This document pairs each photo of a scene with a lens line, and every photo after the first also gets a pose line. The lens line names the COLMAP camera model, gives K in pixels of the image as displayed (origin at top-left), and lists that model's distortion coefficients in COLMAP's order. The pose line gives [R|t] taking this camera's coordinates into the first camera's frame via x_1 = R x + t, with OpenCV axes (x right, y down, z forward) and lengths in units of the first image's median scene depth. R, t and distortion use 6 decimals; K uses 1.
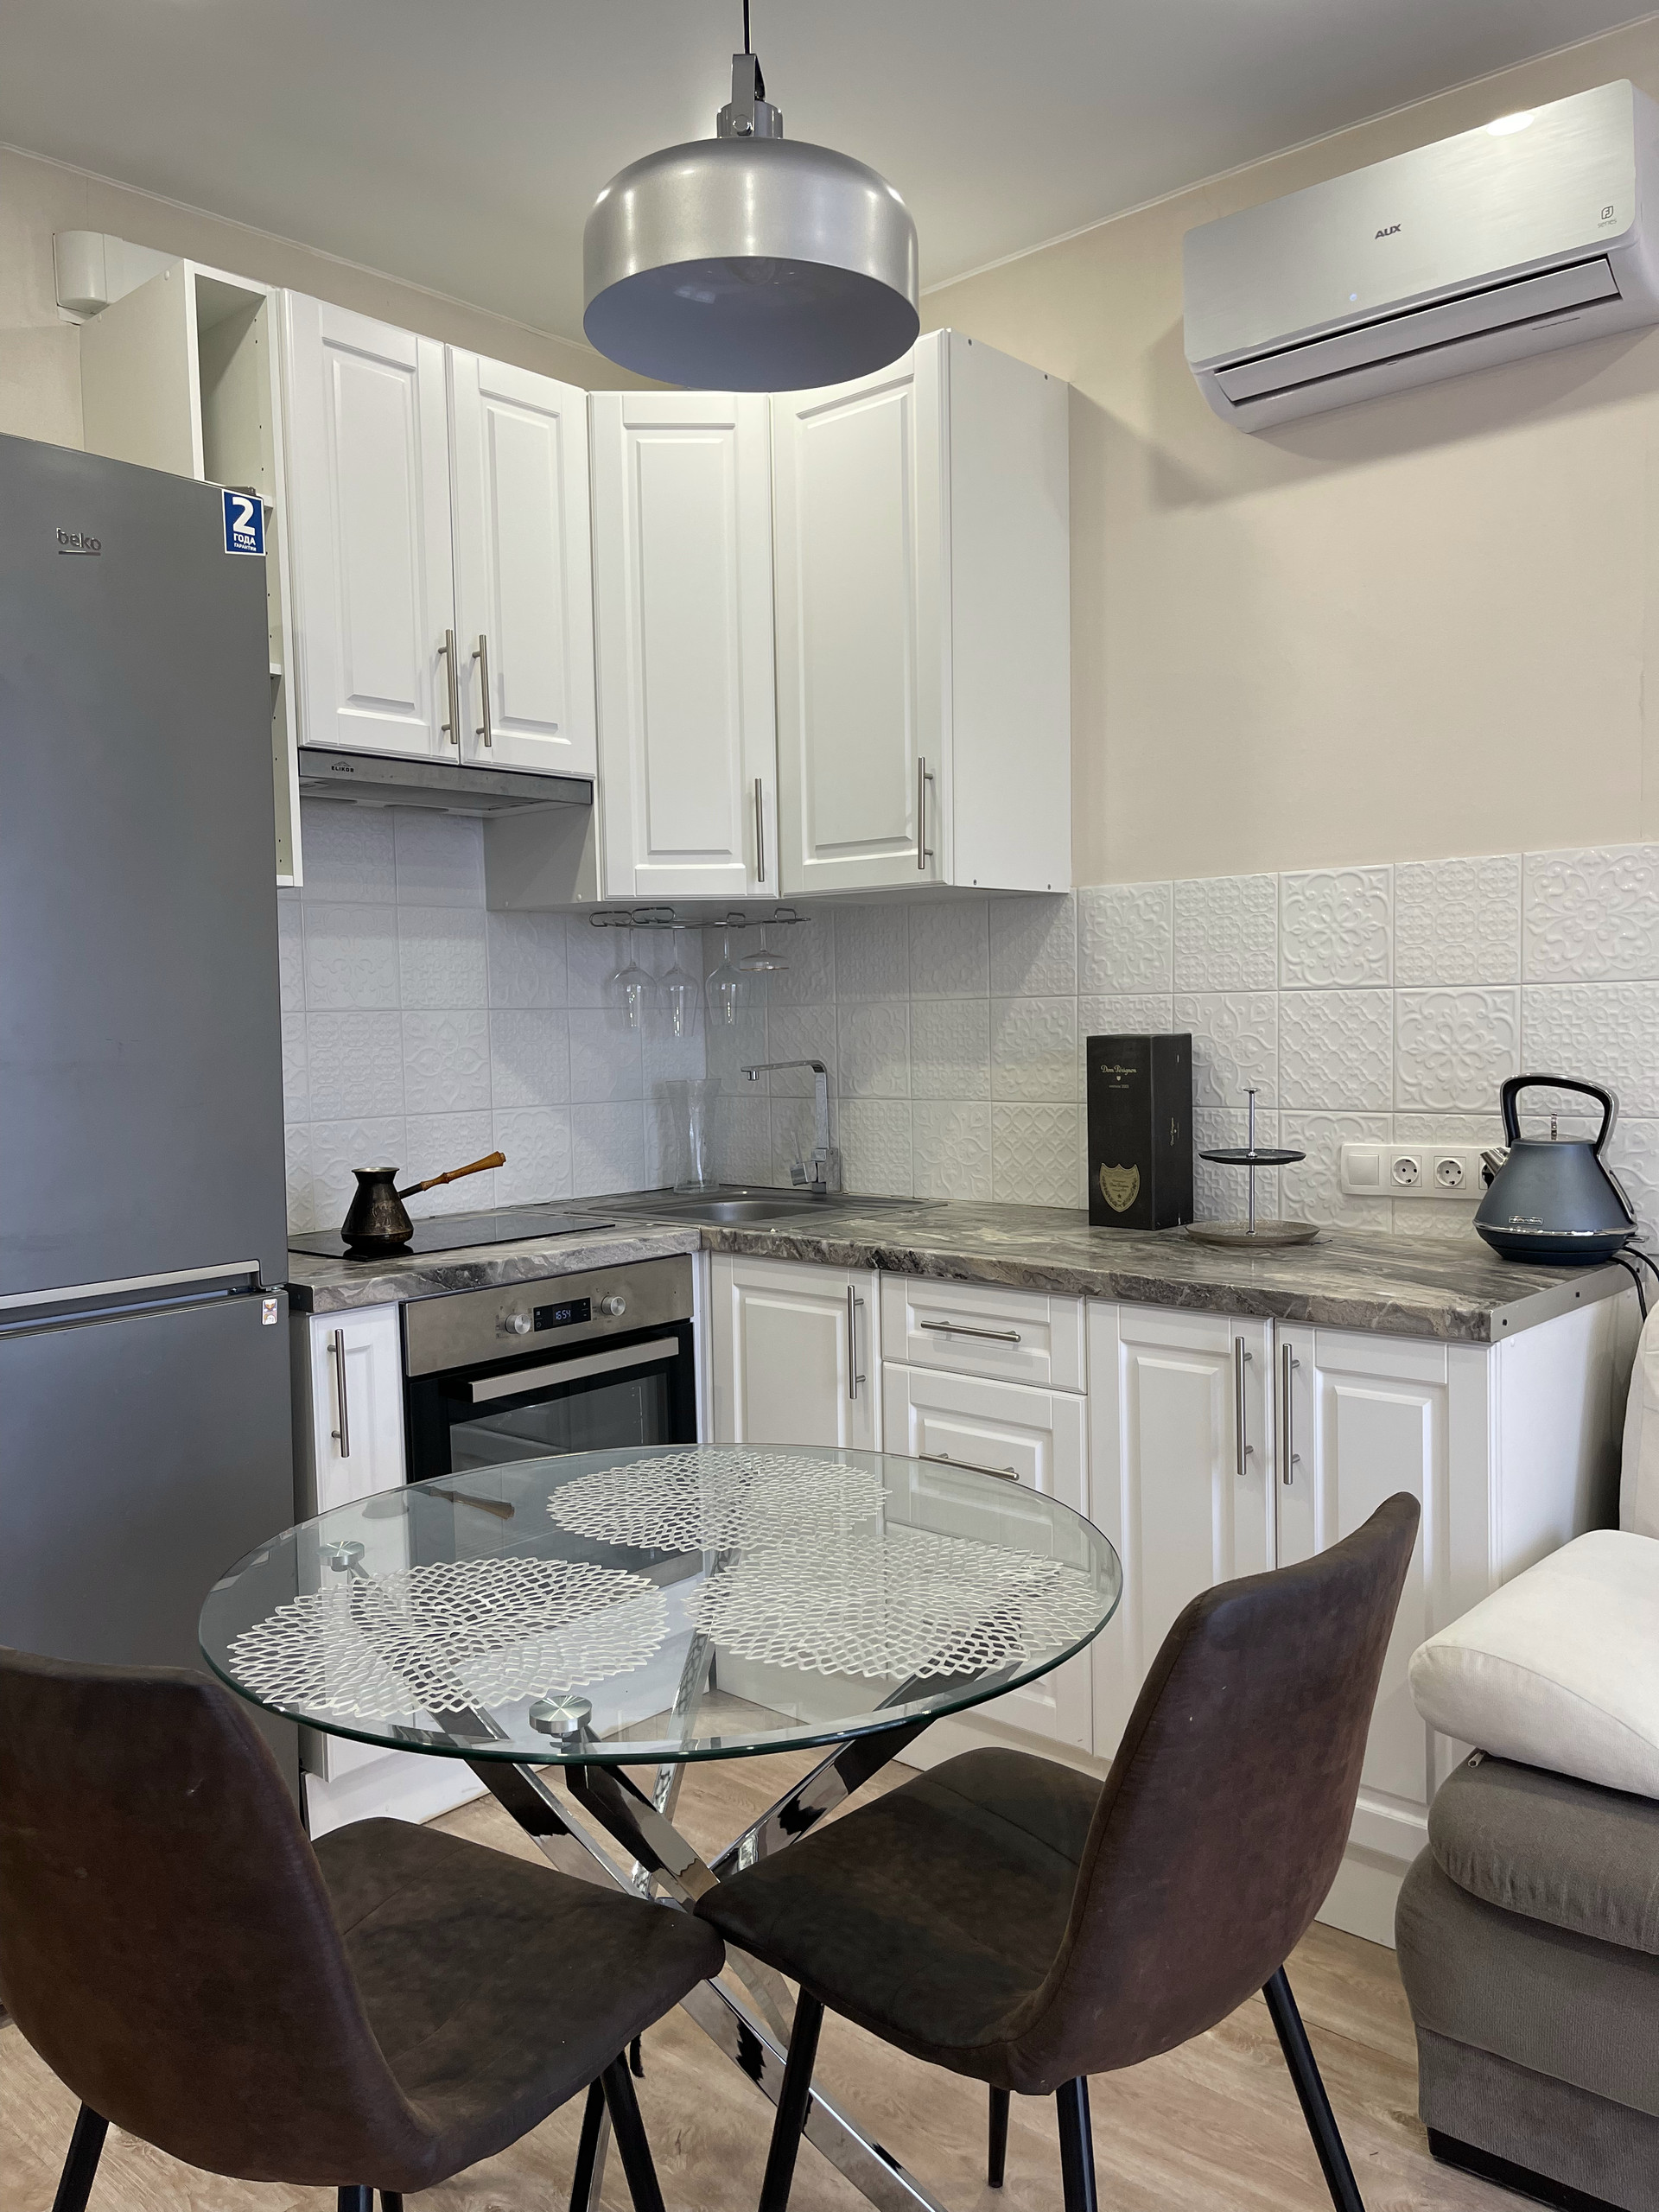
lens RADIAL K [[1659.4, 0, 829.5], [0, 1659.4, 1106.0], [0, 0, 1]] dist [0.069702, -0.093683]
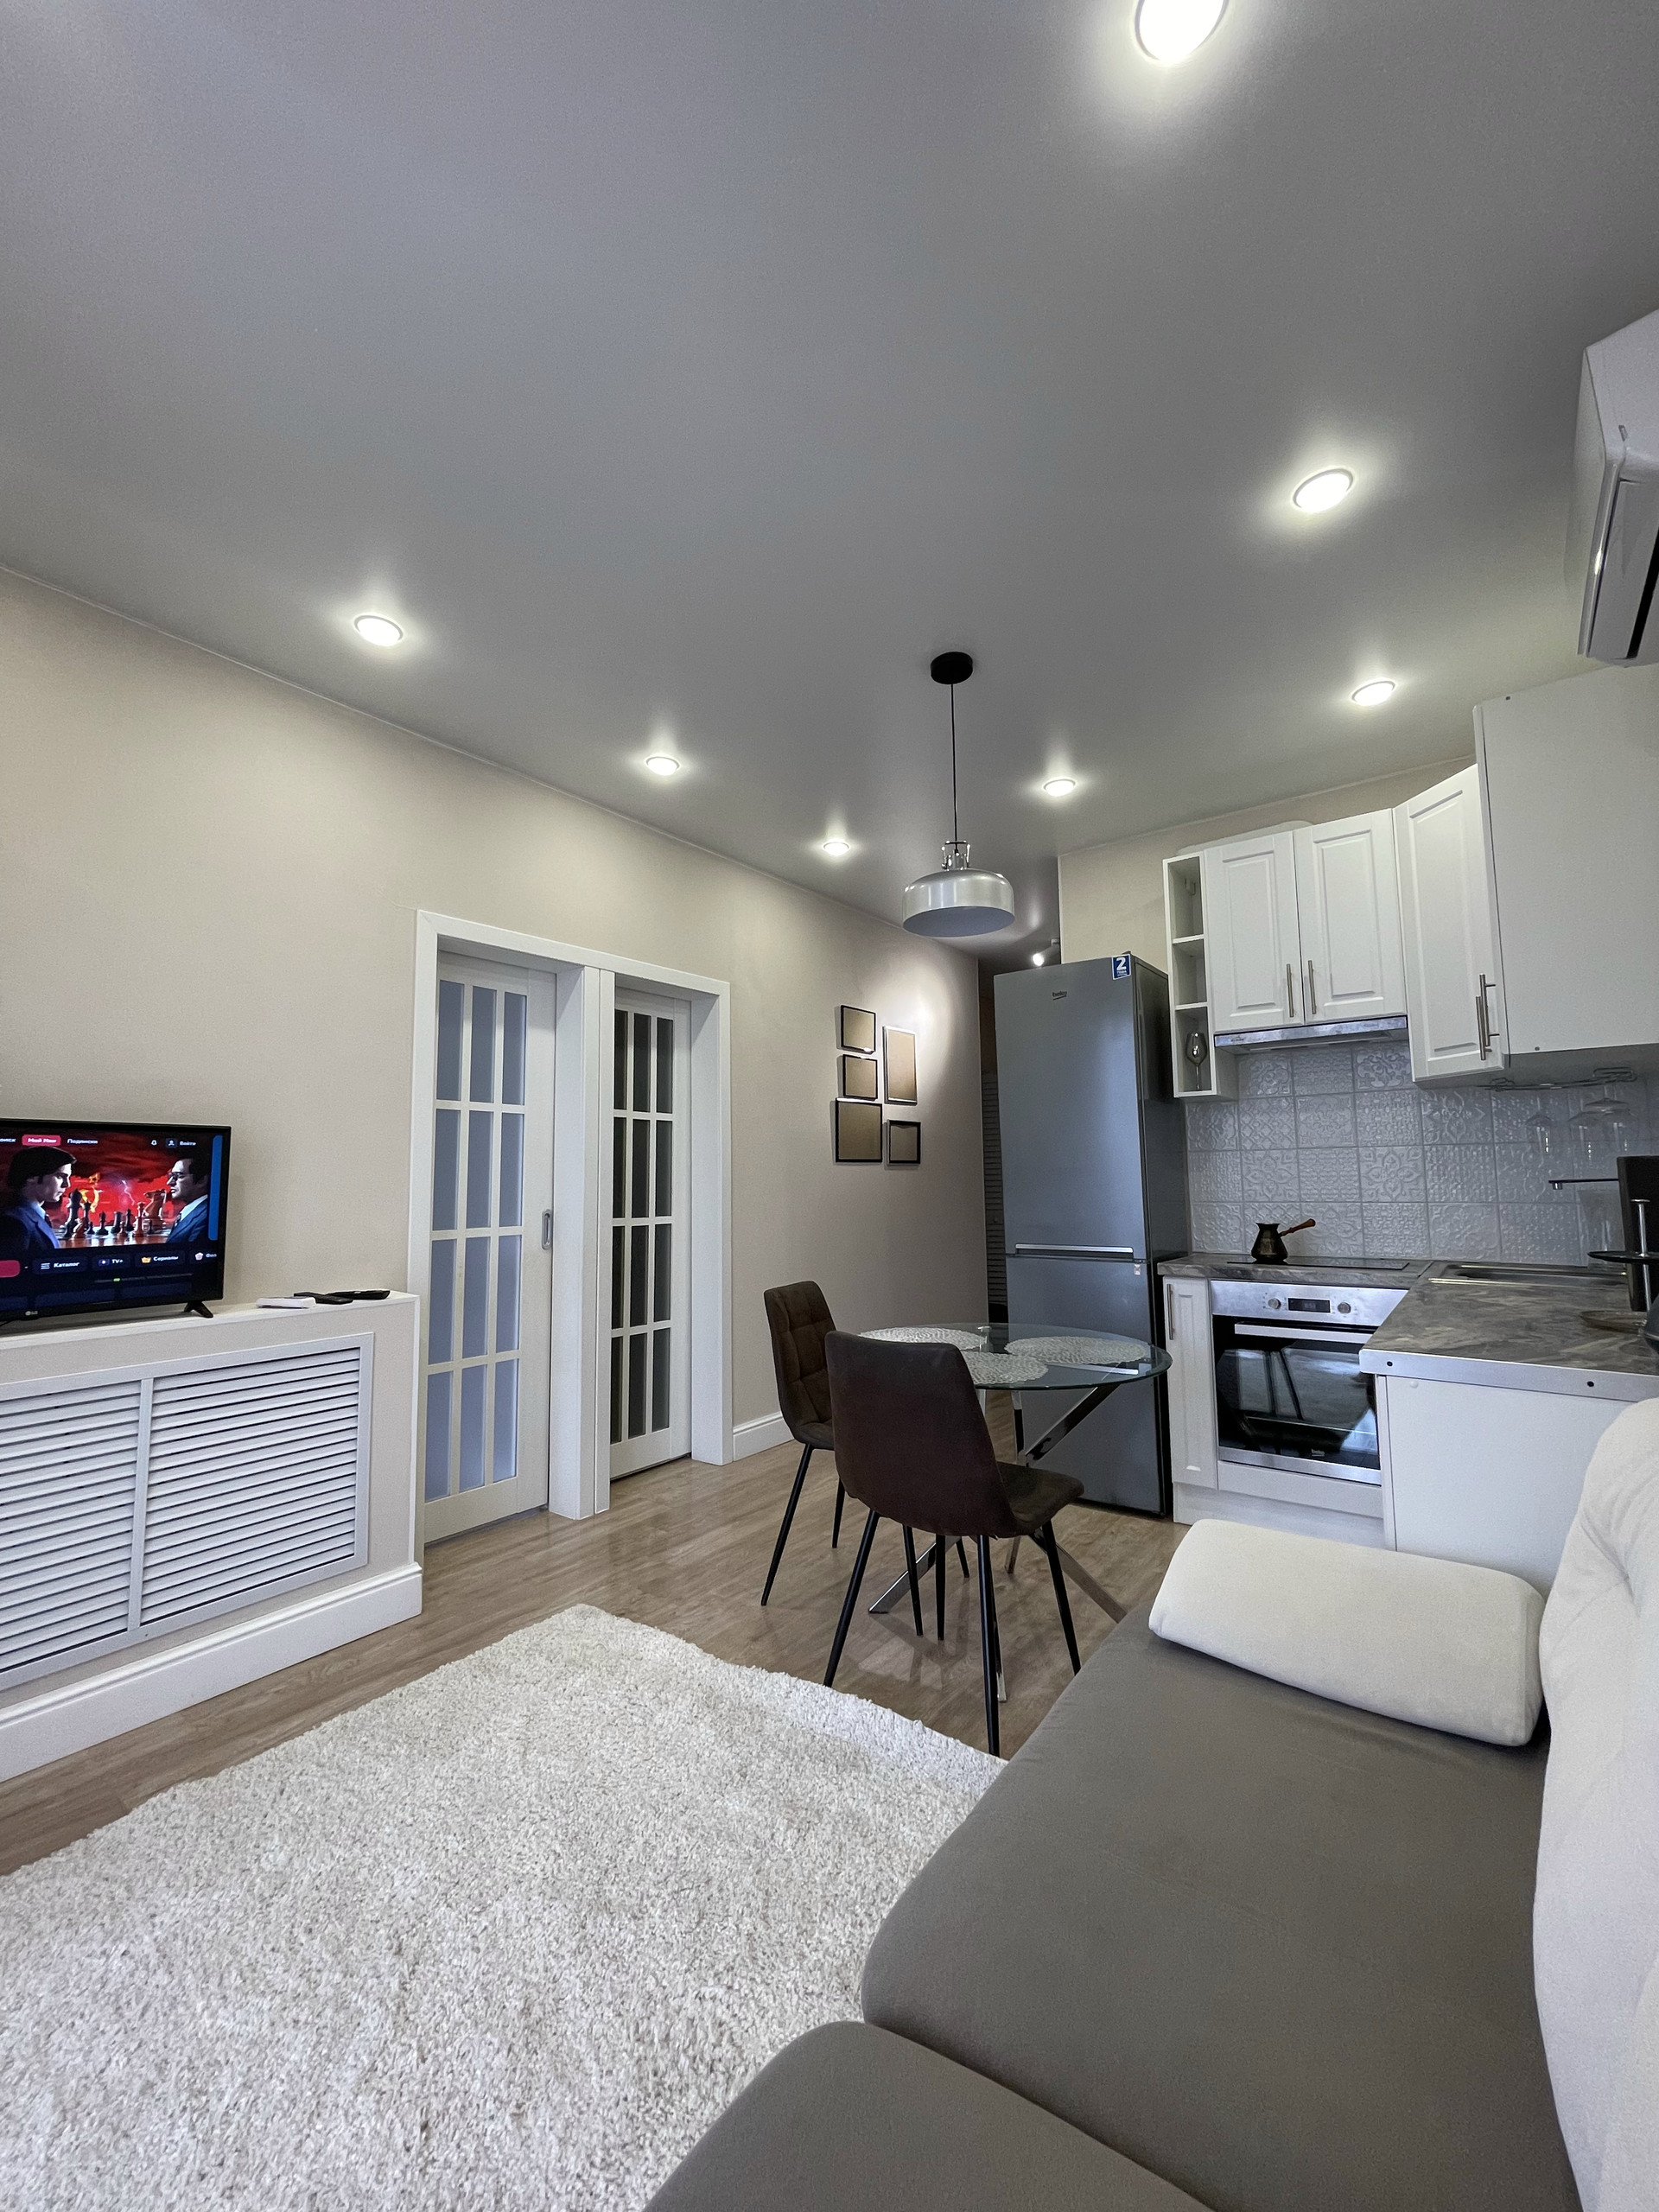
lens RADIAL K [[884.8, 0, 829.5], [0, 884.8, 1106.0], [0, 0, 1]] dist [0.008818, -0.003487]
pose [[0.138281, -0.070284, -0.987896, 0.768753], [-0.045383, 0.995981, -0.077211, 0.002034], [0.989353, 0.055511, 0.134536, 0.294086]]
